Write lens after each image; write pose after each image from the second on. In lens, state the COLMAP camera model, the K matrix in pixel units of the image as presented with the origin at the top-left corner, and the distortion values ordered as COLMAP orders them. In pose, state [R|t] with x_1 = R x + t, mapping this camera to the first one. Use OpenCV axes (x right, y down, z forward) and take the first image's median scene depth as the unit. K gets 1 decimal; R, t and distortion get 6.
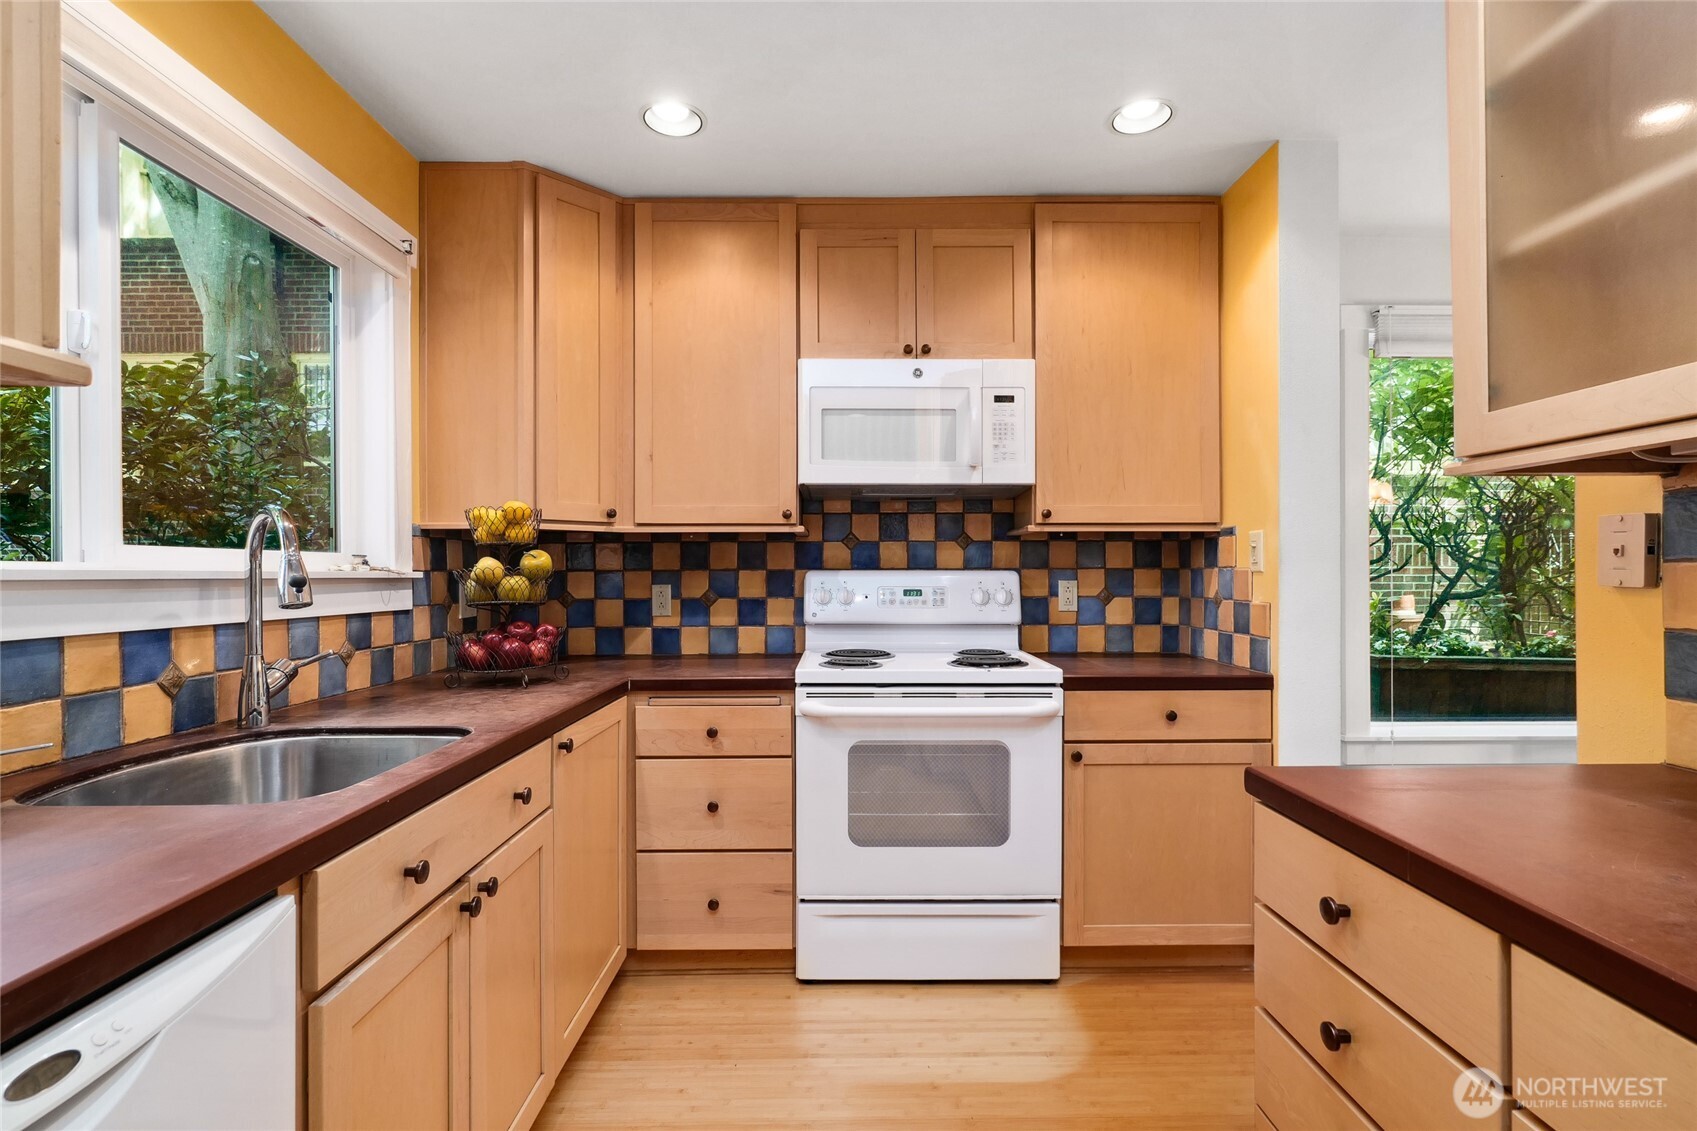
lens RADIAL K [[784.0, 0, 848.5], [0, 784.0, 565.5], [0, 0, 1]] dist [-0.004427, 0.000054]
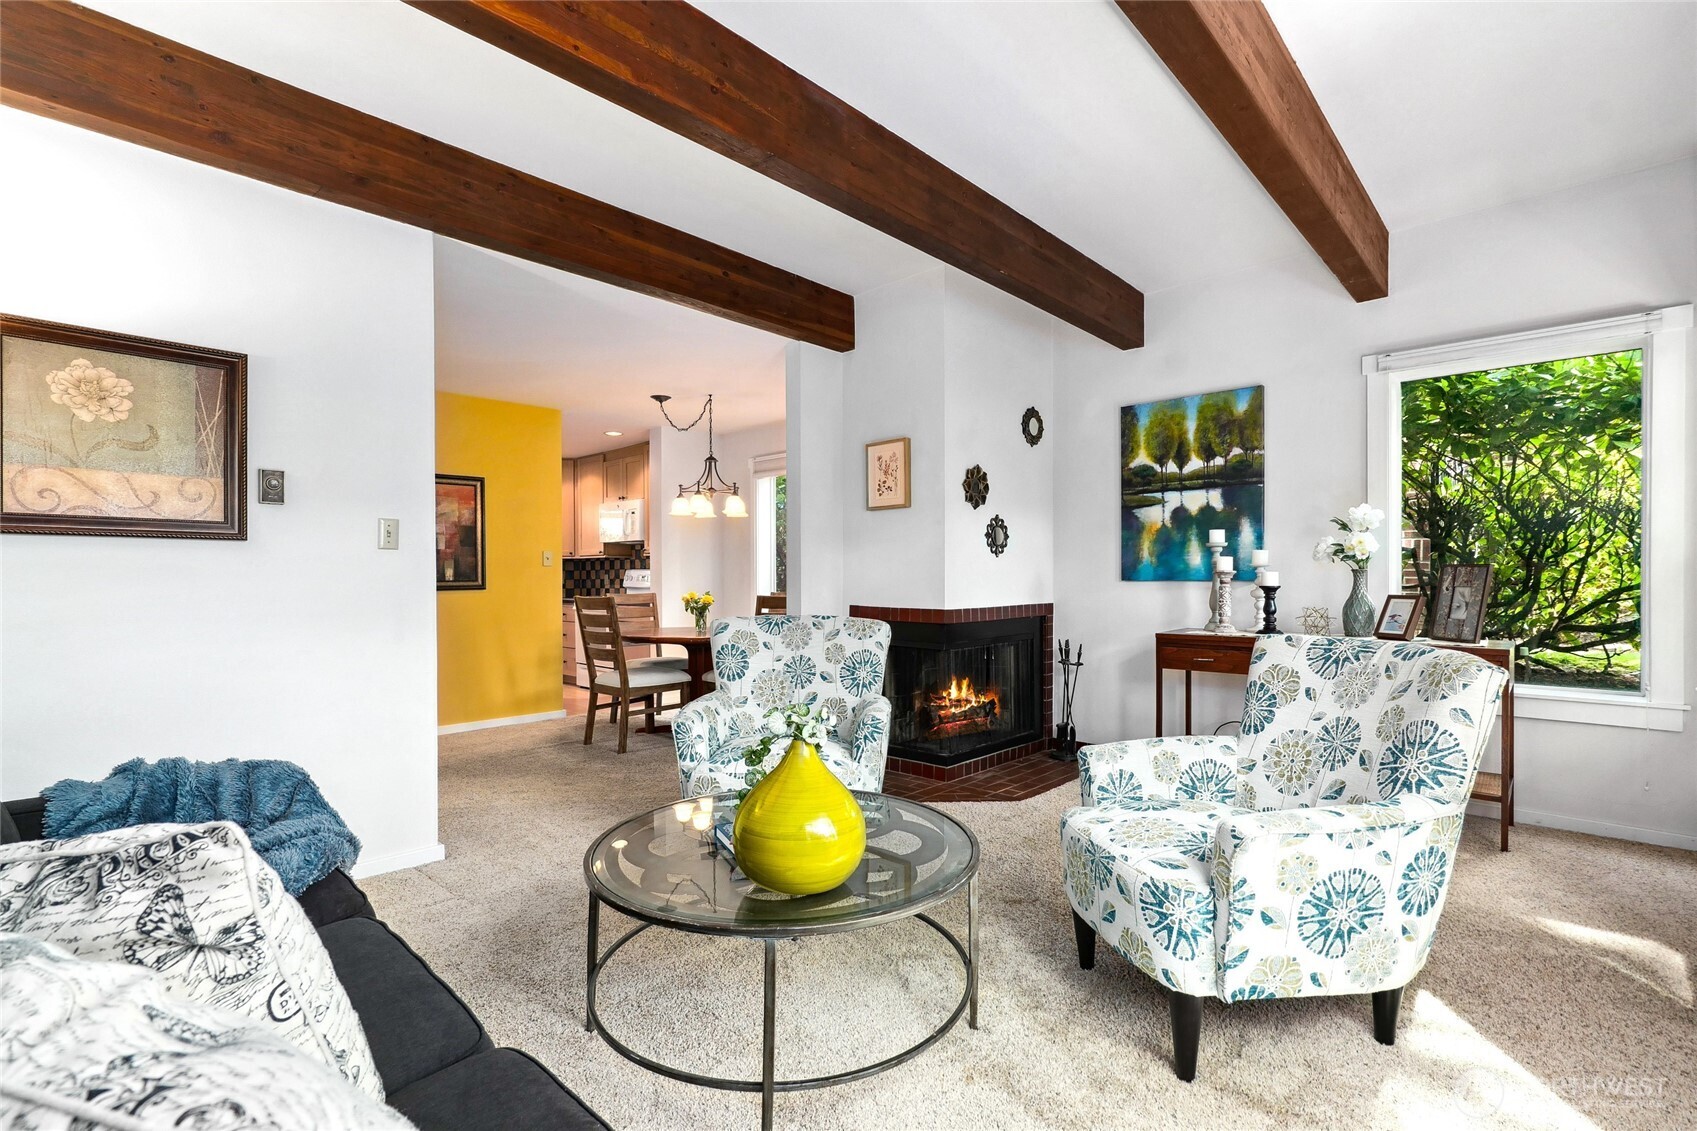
lens RADIAL K [[782.2, 0, 847.3], [0, 782.2, 586.2], [0, 0, 1]] dist [-0.010939, -0.000234]
pose [[0.722799, 0.008465, -0.691006, 2.856918], [0.007719, 0.999764, 0.020322, 0.017147], [0.691015, -0.020023, 0.722563, -0.615825]]
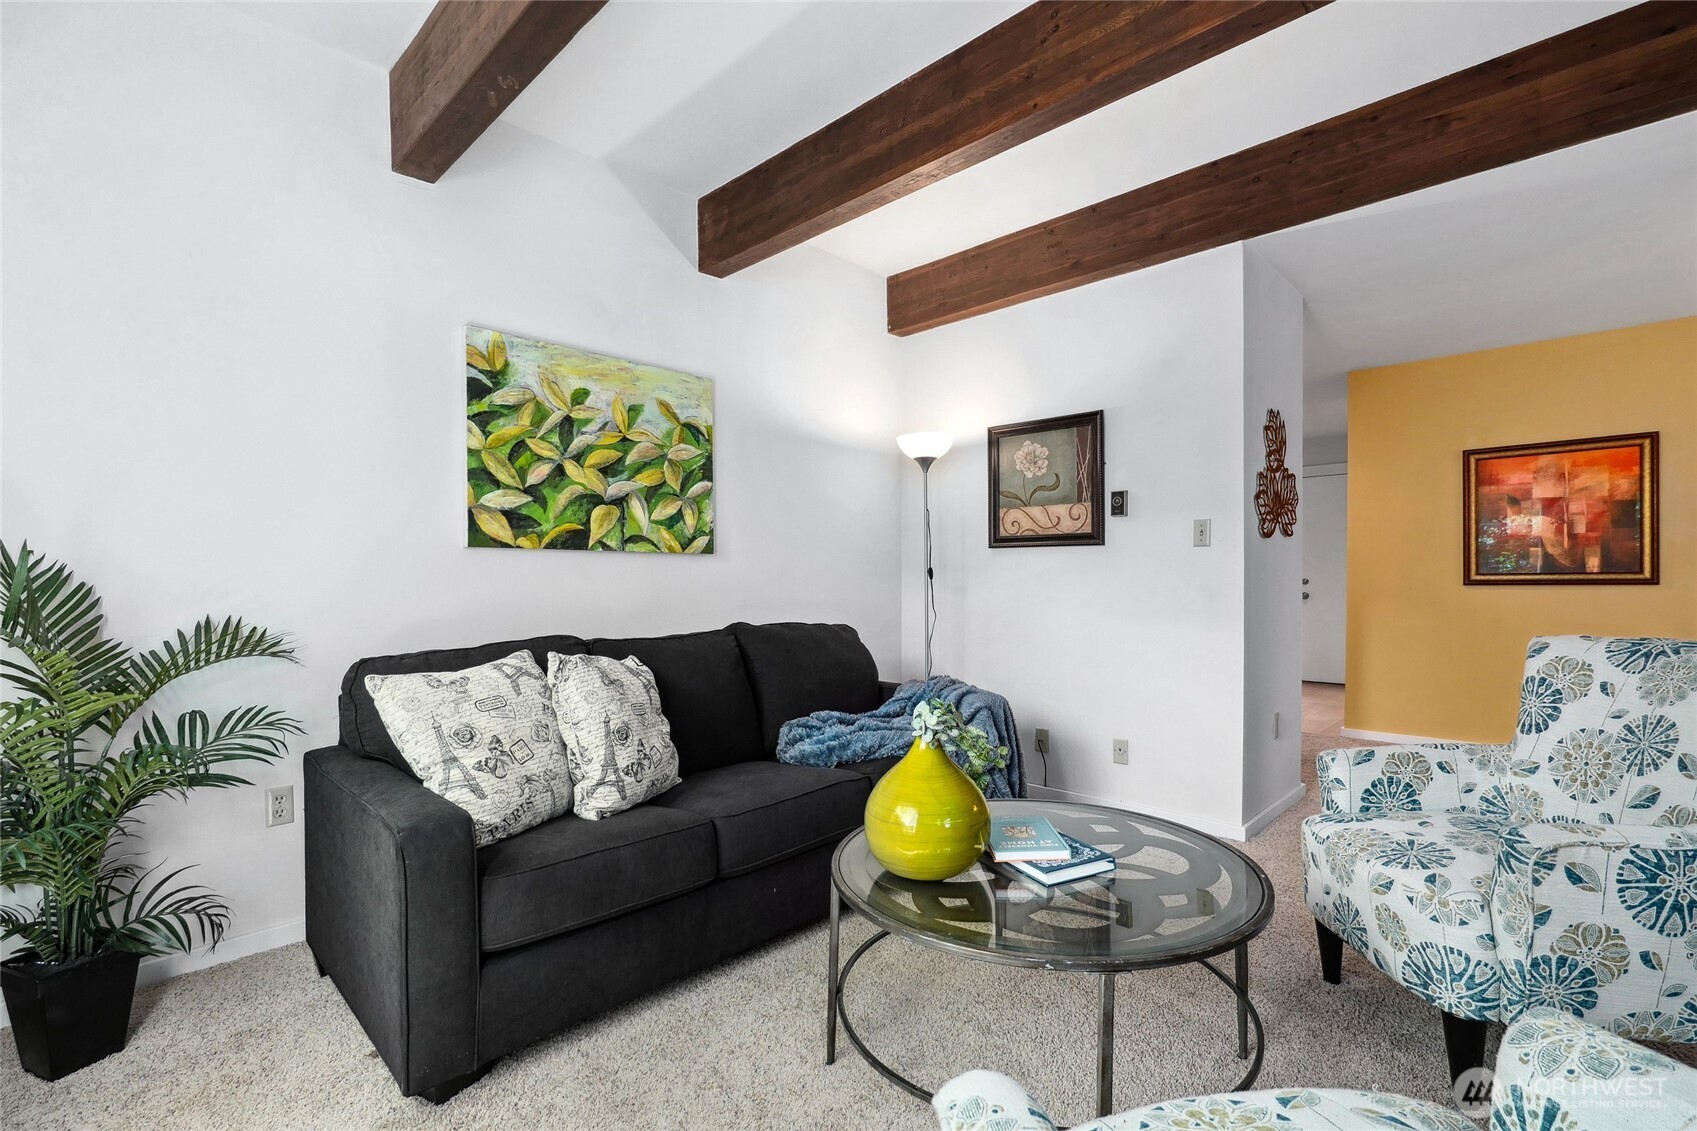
lens RADIAL K [[765.7, 0, 842.8], [0, 765.7, 585.9], [0, 0, 1]] dist [0.000952, 0.000224]
pose [[-0.702420, 0.018083, -0.711533, 2.898424], [0.014875, 0.999832, 0.010726, 0.023546], [0.711607, -0.003050, -0.702571, 0.196896]]
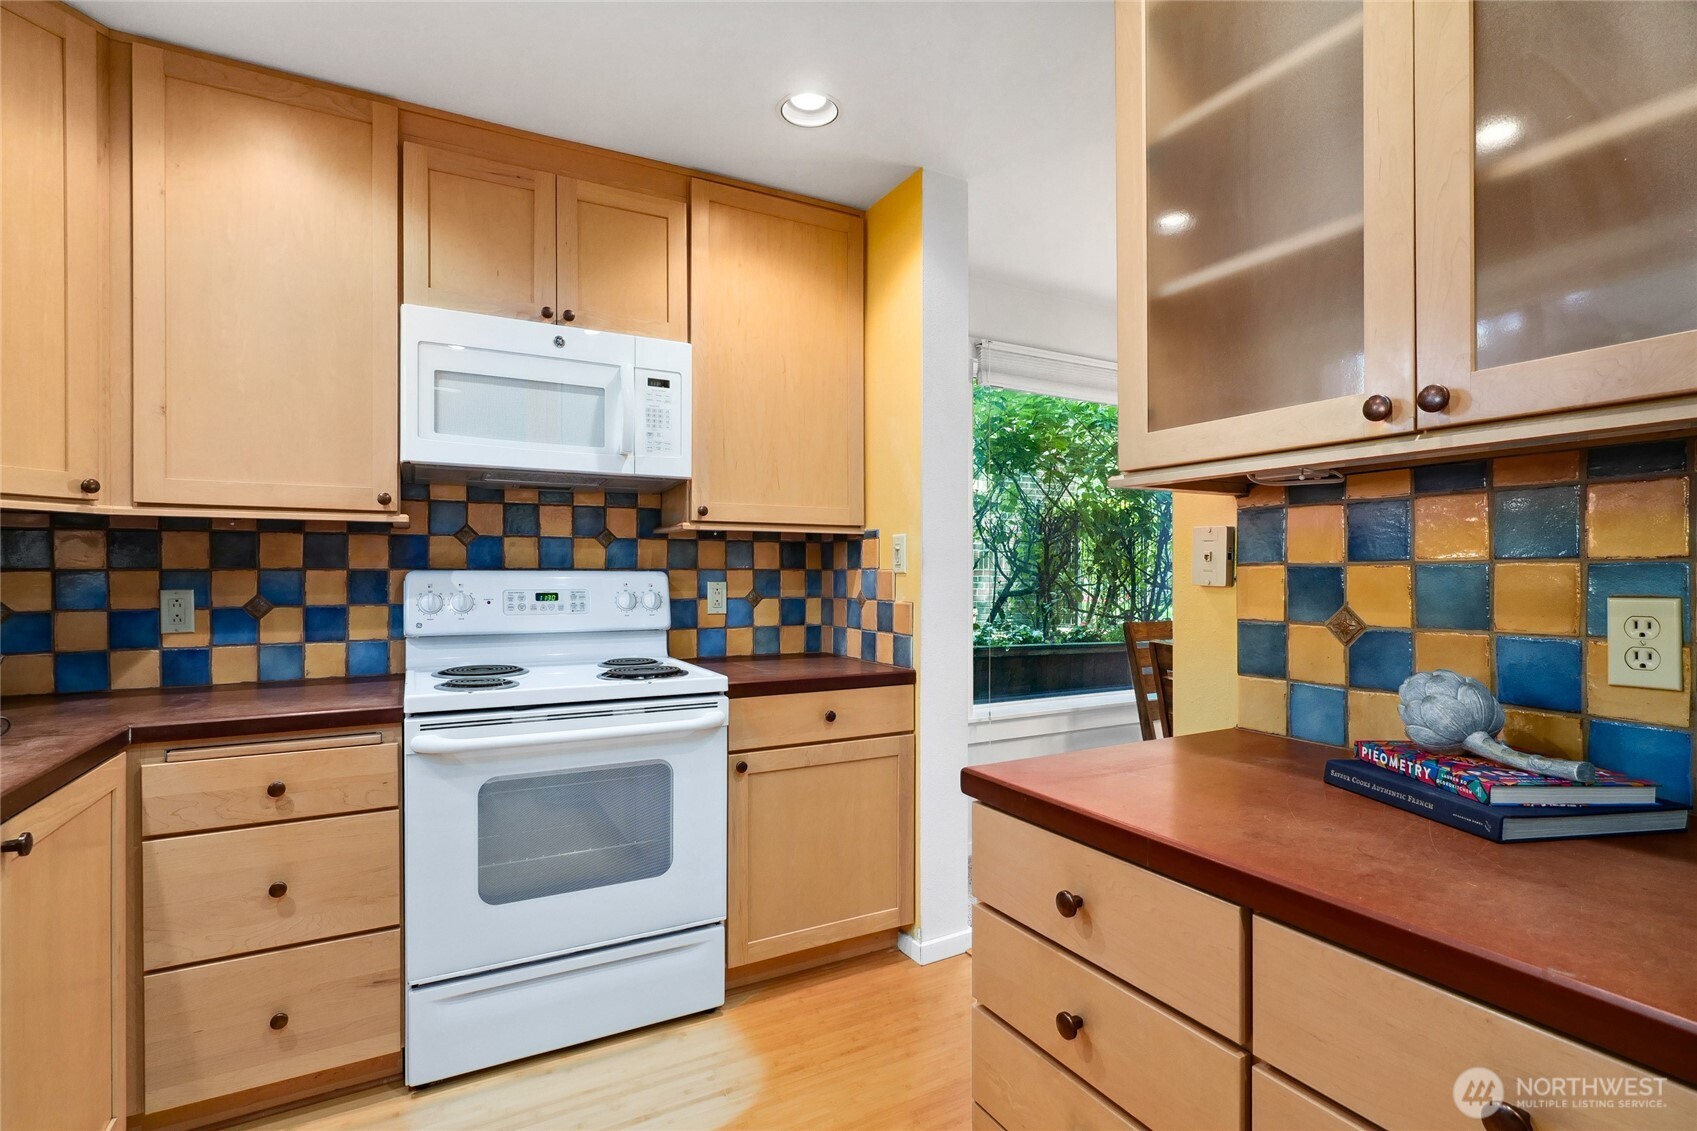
lens RADIAL K [[801.6, 0, 848.1], [0, 801.6, 573.0], [0, 0, 1]] dist [-0.006133, 0.000900]
pose [[0.882579, 0.001834, 0.470160, -0.044344], [-0.005864, 0.999958, 0.007107, 0.000532], [-0.470127, -0.009029, 0.882552, 0.070775]]
